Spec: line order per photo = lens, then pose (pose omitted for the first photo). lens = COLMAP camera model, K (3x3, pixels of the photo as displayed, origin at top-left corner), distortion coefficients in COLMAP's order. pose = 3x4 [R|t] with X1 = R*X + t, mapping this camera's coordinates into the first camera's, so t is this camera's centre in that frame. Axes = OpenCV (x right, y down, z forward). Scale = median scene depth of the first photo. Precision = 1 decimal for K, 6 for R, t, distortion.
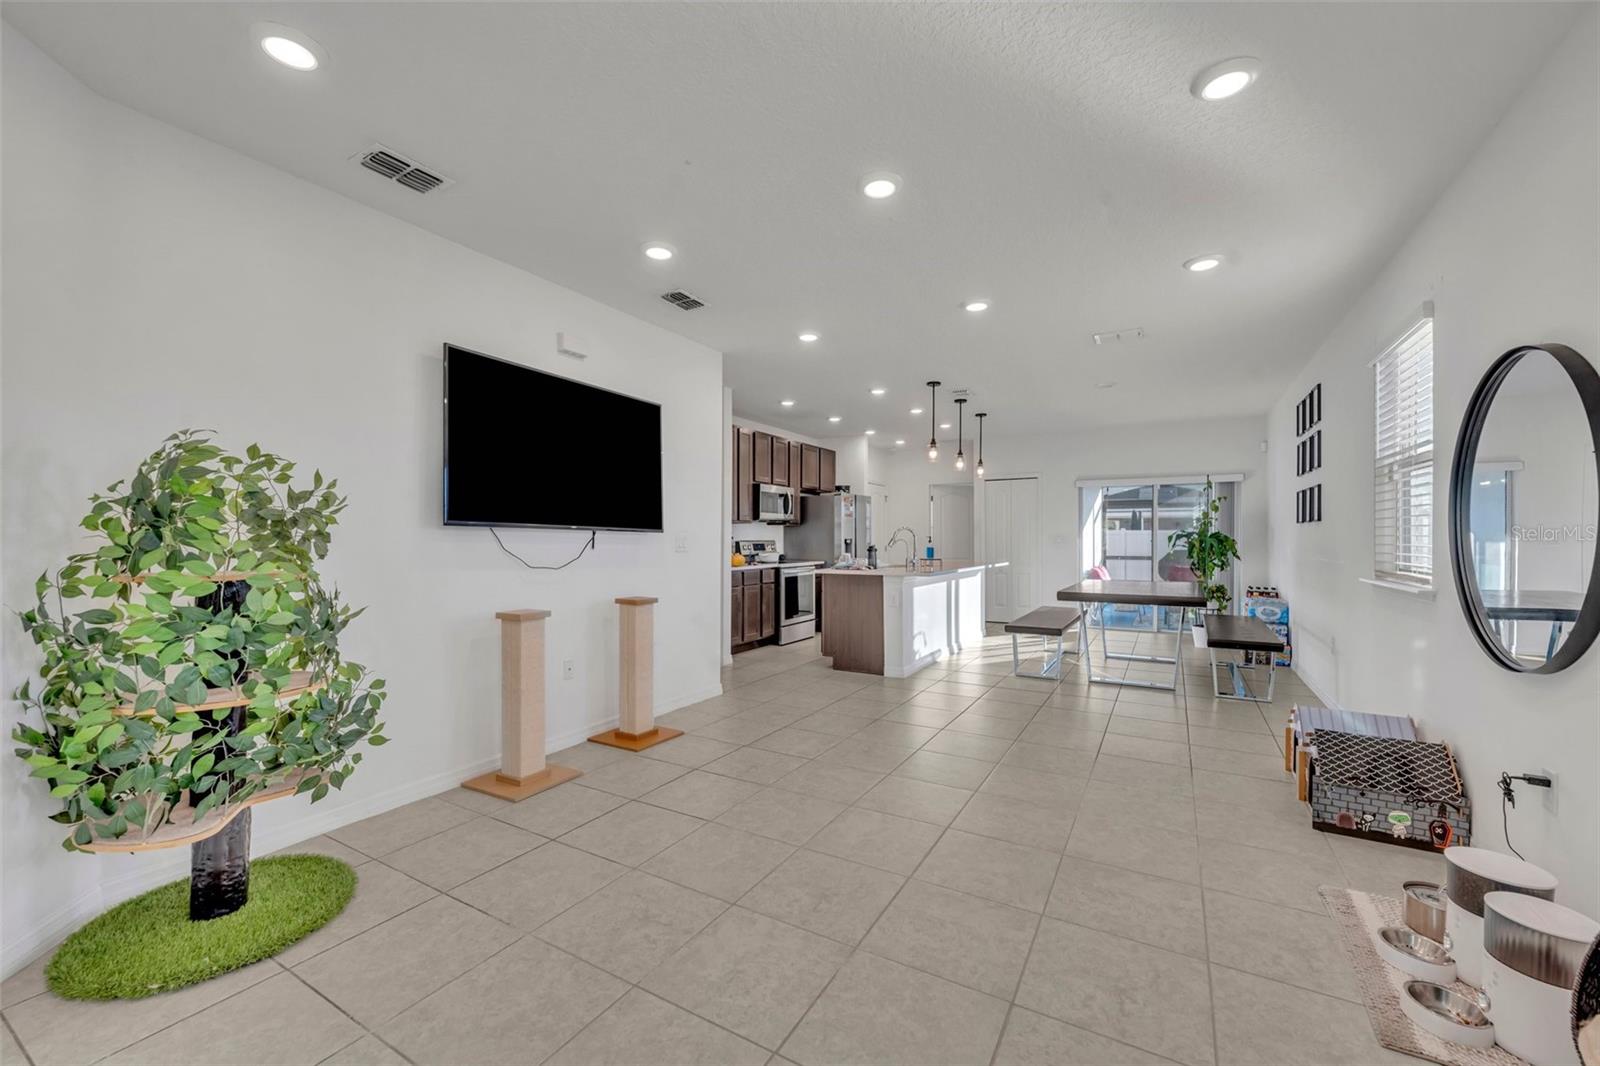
lens RADIAL K [[636.2, 0, 796.5], [0, 636.2, 542.8], [0, 0, 1]] dist [-0.001204, 0.000058]
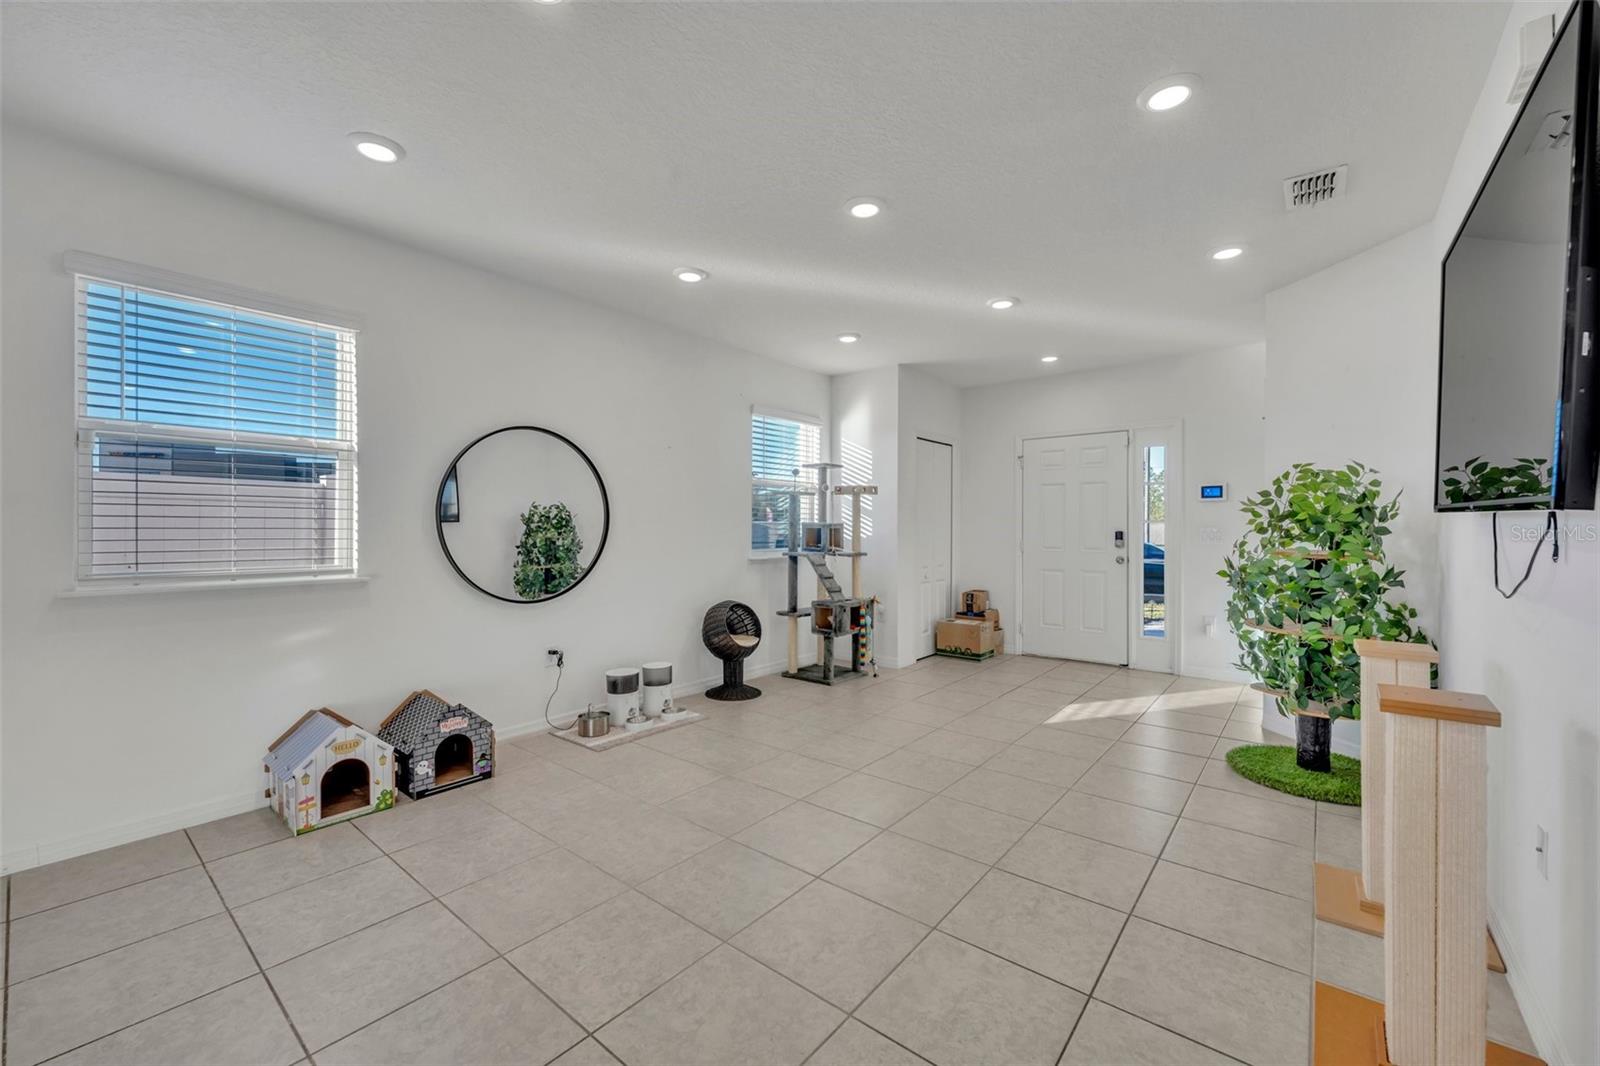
lens RADIAL K [[637.8, 0, 800.0], [0, 637.8, 533.0], [0, 0, 1]] dist [-0.001173, 0.000033]
pose [[-0.988447, 0.000859, 0.151565, 0.040583], [0.003131, 0.999886, 0.014755, -0.010168], [-0.151535, 0.015059, -0.988337, 1.132844]]
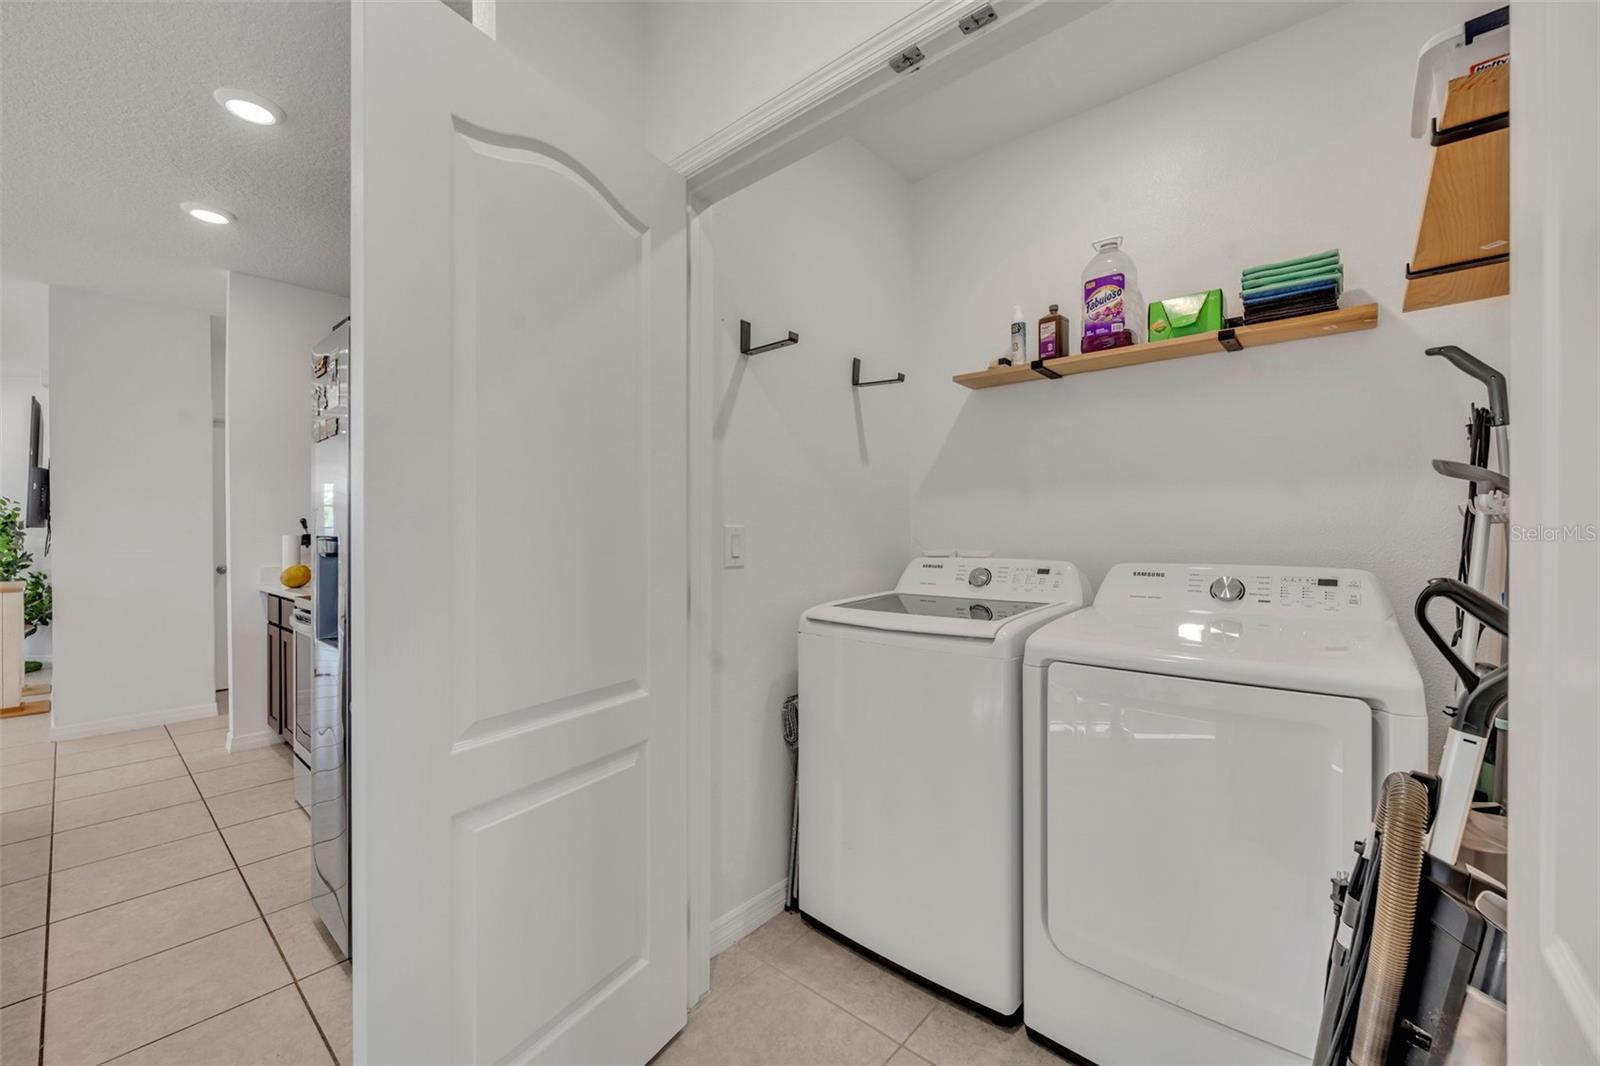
lens RADIAL K [[642.1, 0, 794.9], [0, 642.1, 526.8], [0, 0, 1]] dist [-0.001517, 0.000289]
pose [[-0.188961, -0.004702, -0.981973, 0.468912], [-0.003586, 0.999985, -0.004098, -0.014800], [0.981978, 0.002747, -0.188975, 2.057176]]
